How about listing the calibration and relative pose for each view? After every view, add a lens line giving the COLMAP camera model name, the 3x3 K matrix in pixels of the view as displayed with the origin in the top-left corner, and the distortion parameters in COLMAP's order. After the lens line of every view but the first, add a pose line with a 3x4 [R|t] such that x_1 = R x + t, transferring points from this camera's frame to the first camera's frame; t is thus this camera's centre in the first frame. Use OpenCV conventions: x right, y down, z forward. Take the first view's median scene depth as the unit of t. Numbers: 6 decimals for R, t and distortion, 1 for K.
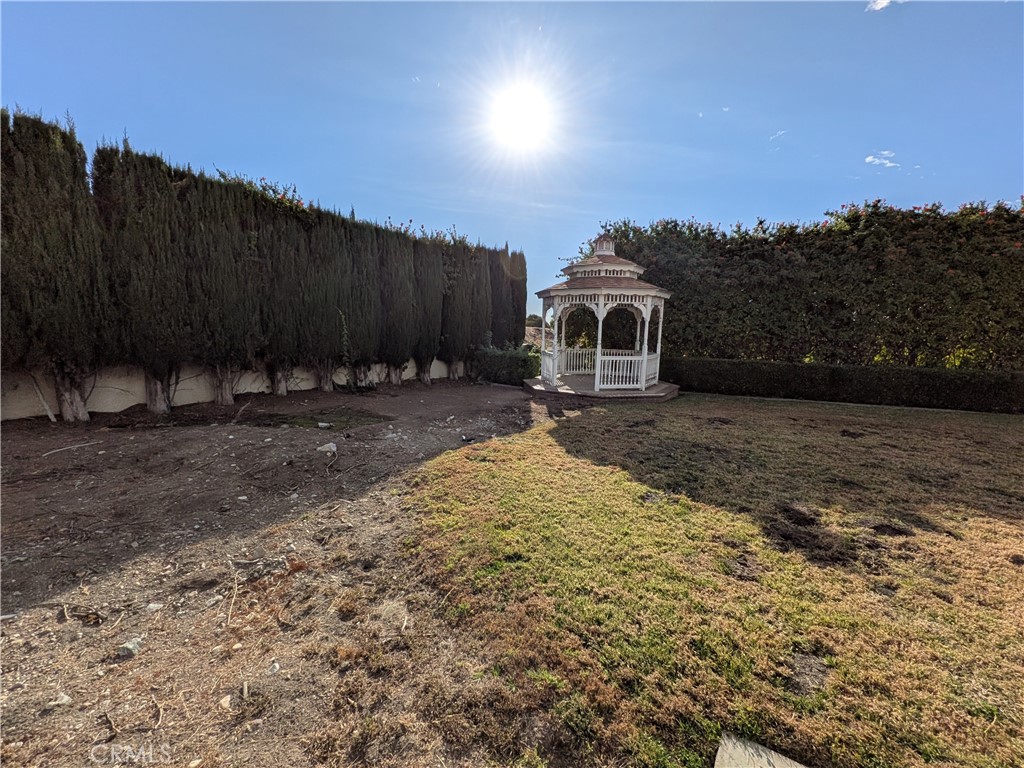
lens RADIAL K [[415.4, 0, 512.0], [0, 415.4, 384.0], [0, 0, 1]] dist [-0.001637, -0.000158]
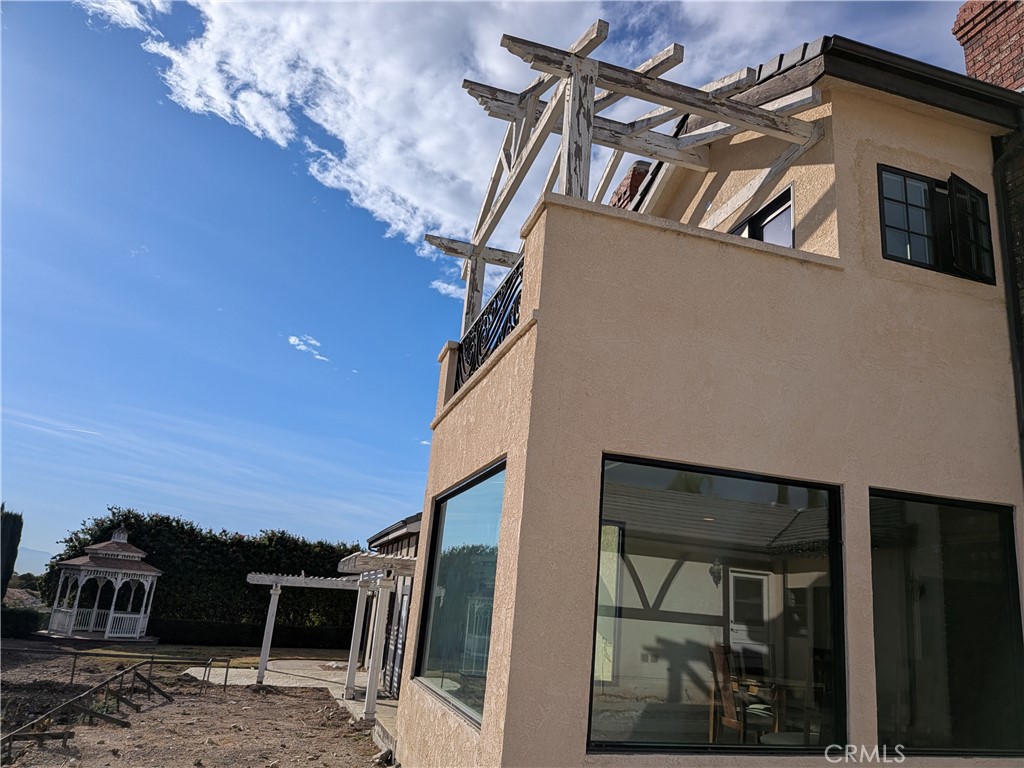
lens RADIAL K [[737.1, 0, 525.6], [0, 737.1, 402.4], [0, 0, 1]] dist [0.001155, -0.001469]
pose [[0.631197, 0.244131, 0.736199, -0.903024], [0.045334, 0.935938, -0.349235, 0.196668], [-0.774296, 0.253811, 0.579694, -1.720120]]
